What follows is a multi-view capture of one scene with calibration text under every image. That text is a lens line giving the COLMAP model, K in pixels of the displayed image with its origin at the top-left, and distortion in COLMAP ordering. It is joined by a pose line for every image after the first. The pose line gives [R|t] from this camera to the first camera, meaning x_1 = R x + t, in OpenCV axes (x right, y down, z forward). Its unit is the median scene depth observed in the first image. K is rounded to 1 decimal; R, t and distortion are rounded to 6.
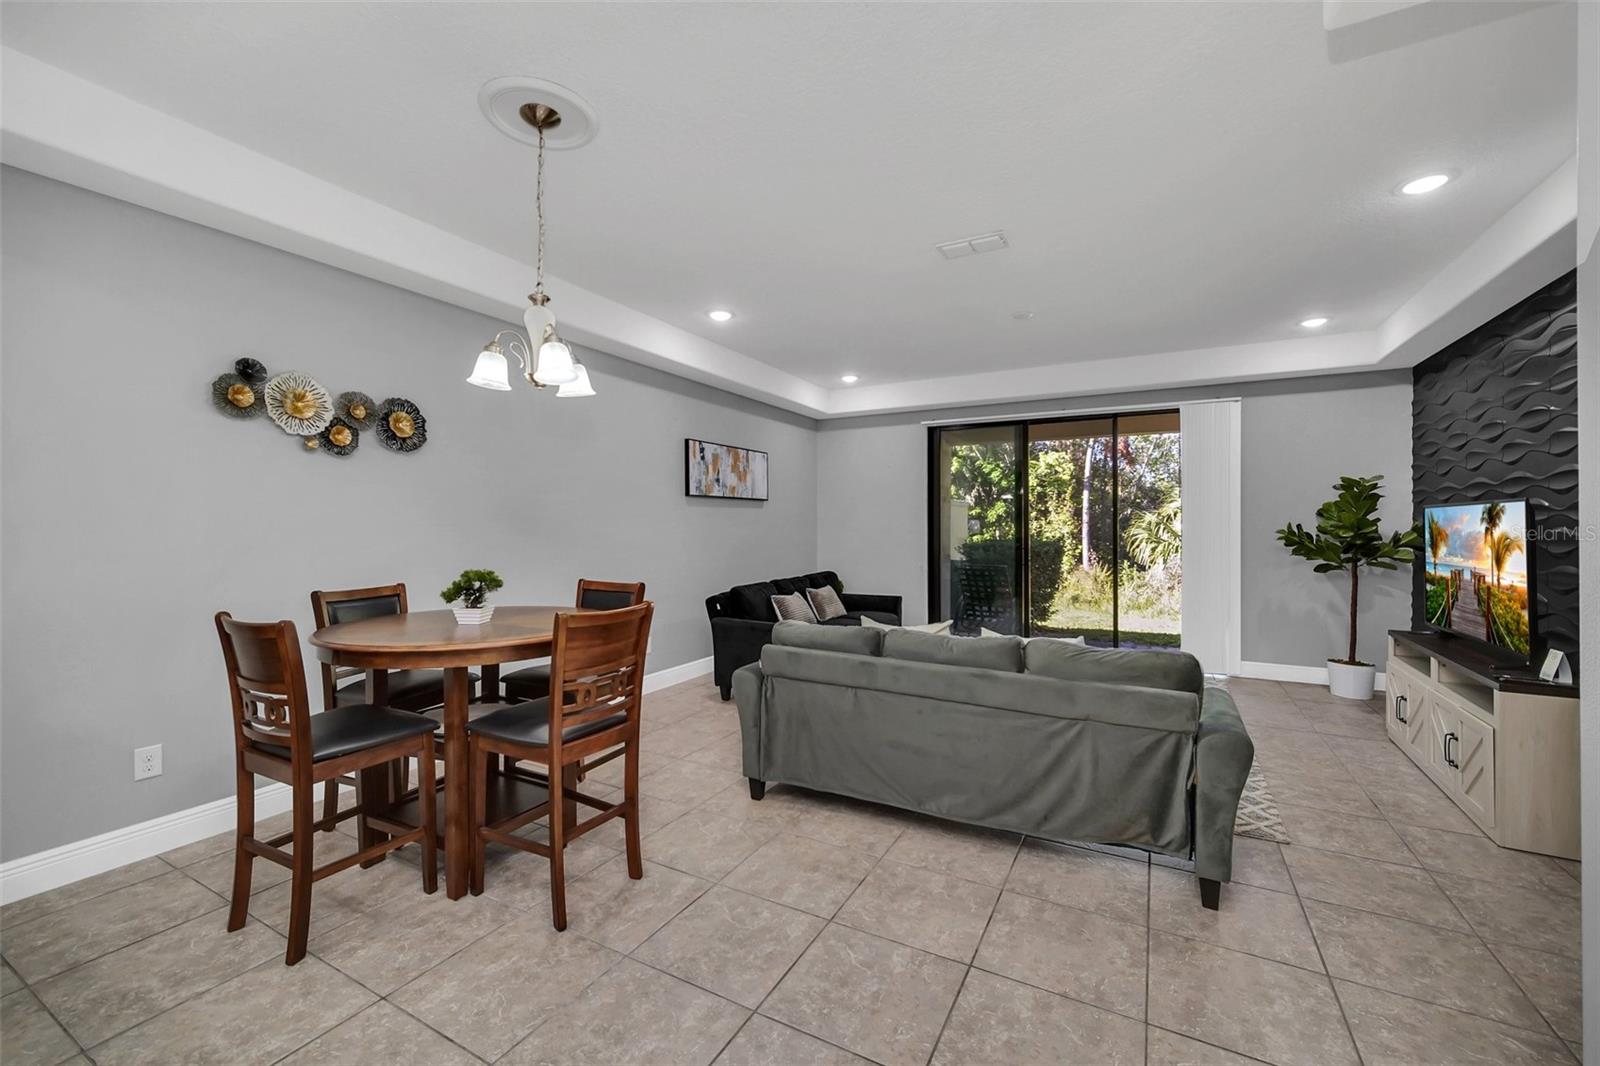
lens RADIAL K [[644.6, 0, 795.6], [0, 644.6, 529.6], [0, 0, 1]] dist [-0.001638, -0.000262]
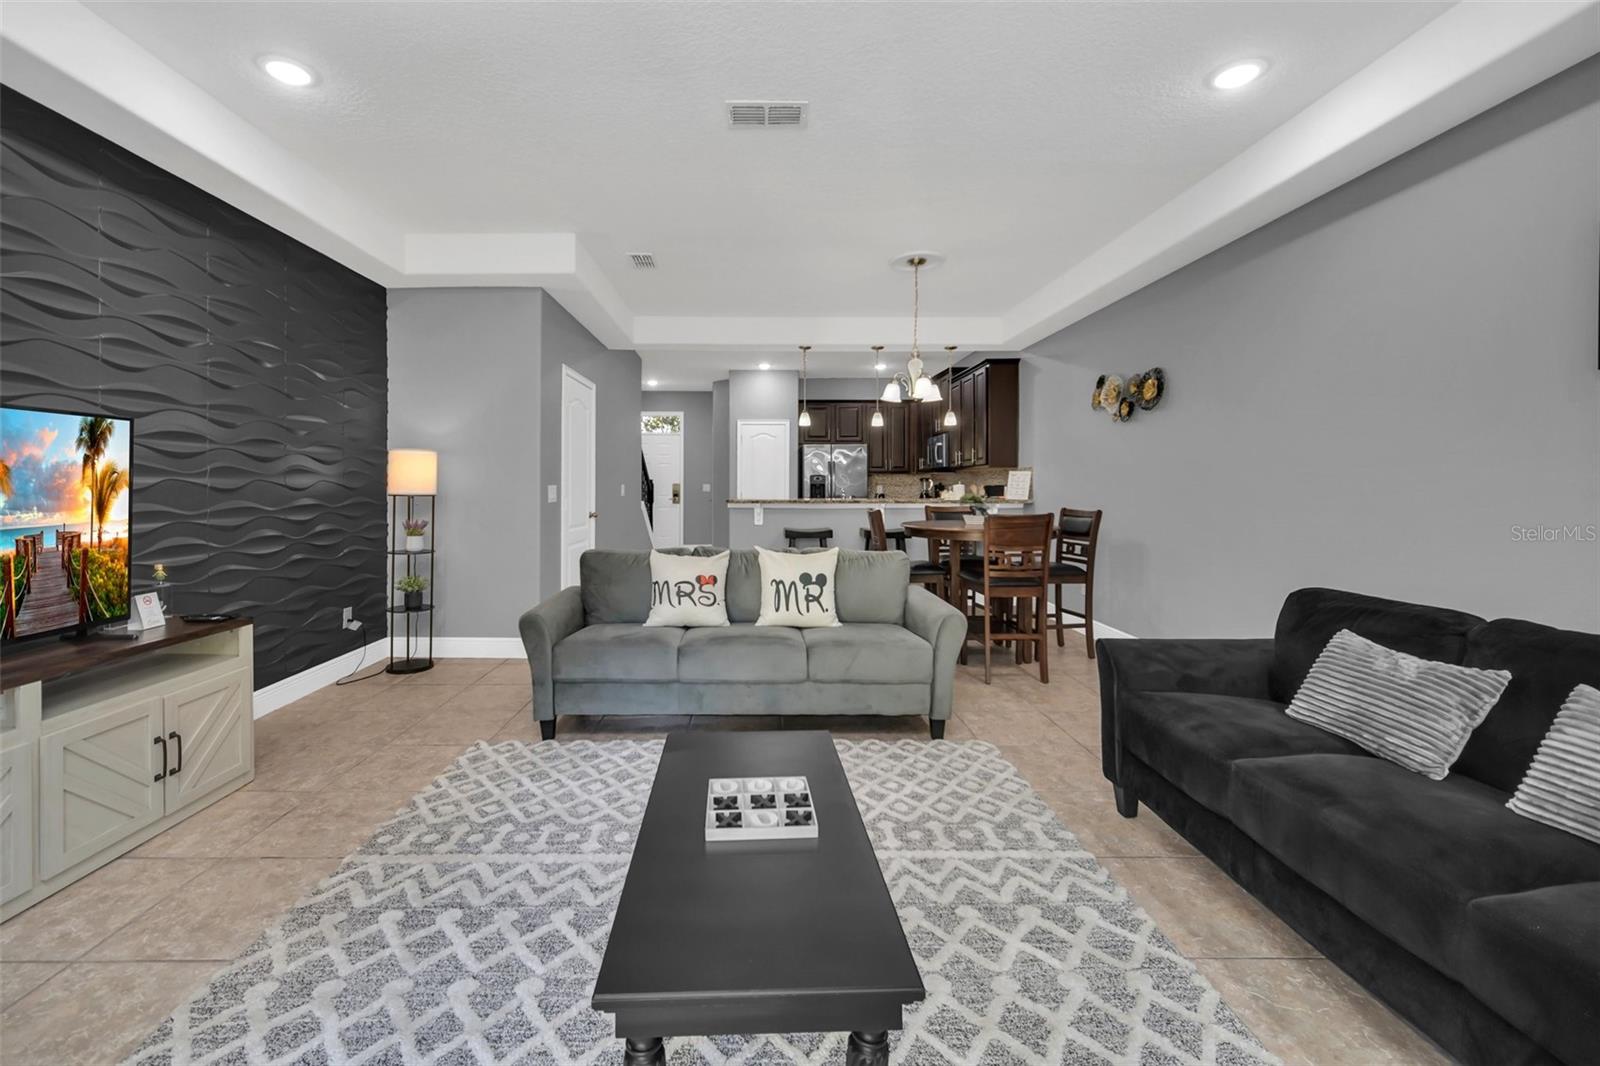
lens RADIAL K [[644.6, 0, 748.0], [0, 644.6, 490.2], [0, 0, 1]] dist [-0.001638, -0.000262]
pose [[-0.879567, 0.002650, -0.475768, 0.694211], [-0.004434, 0.999895, 0.013768, 0.022001], [0.475755, 0.014219, -0.879463, 1.722688]]
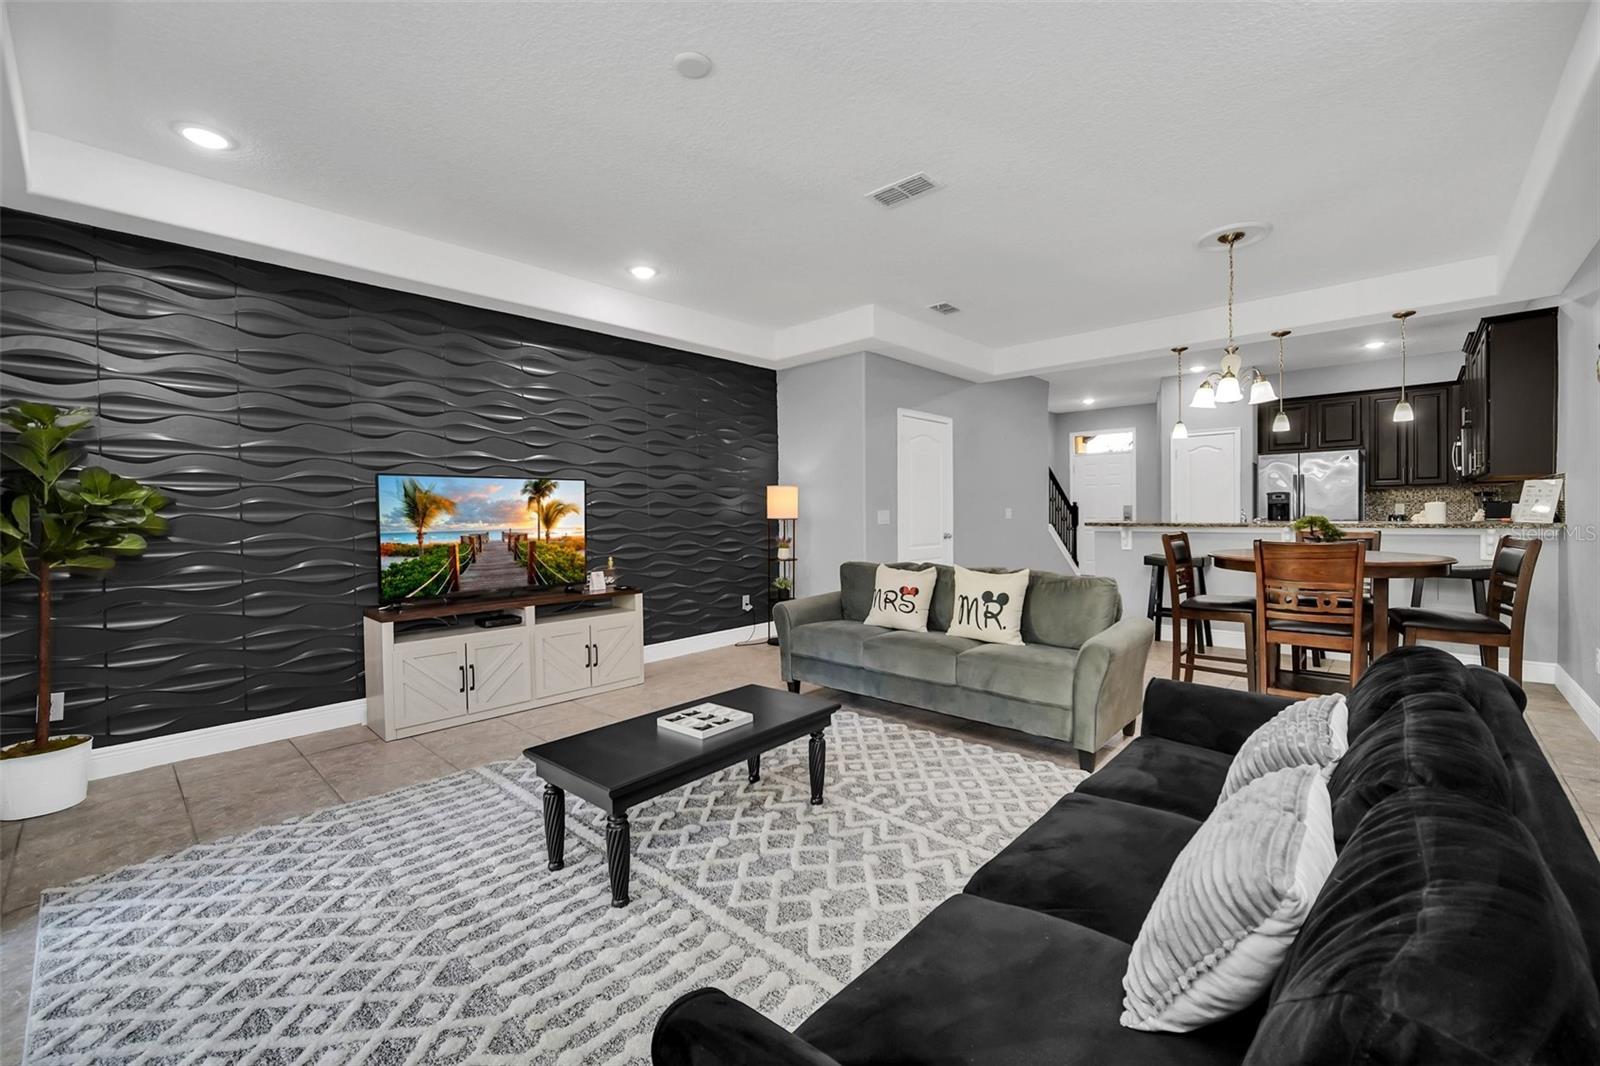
lens RADIAL K [[632.1, 0, 790.4], [0, 632.1, 516.9], [0, 0, 1]] dist [-0.004471, 0.000925]
pose [[-0.968415, 0.009468, 0.249163, 0.218045], [0.013382, 0.999812, 0.014020, 0.023837], [-0.248983, 0.016911, -0.968360, 1.956464]]
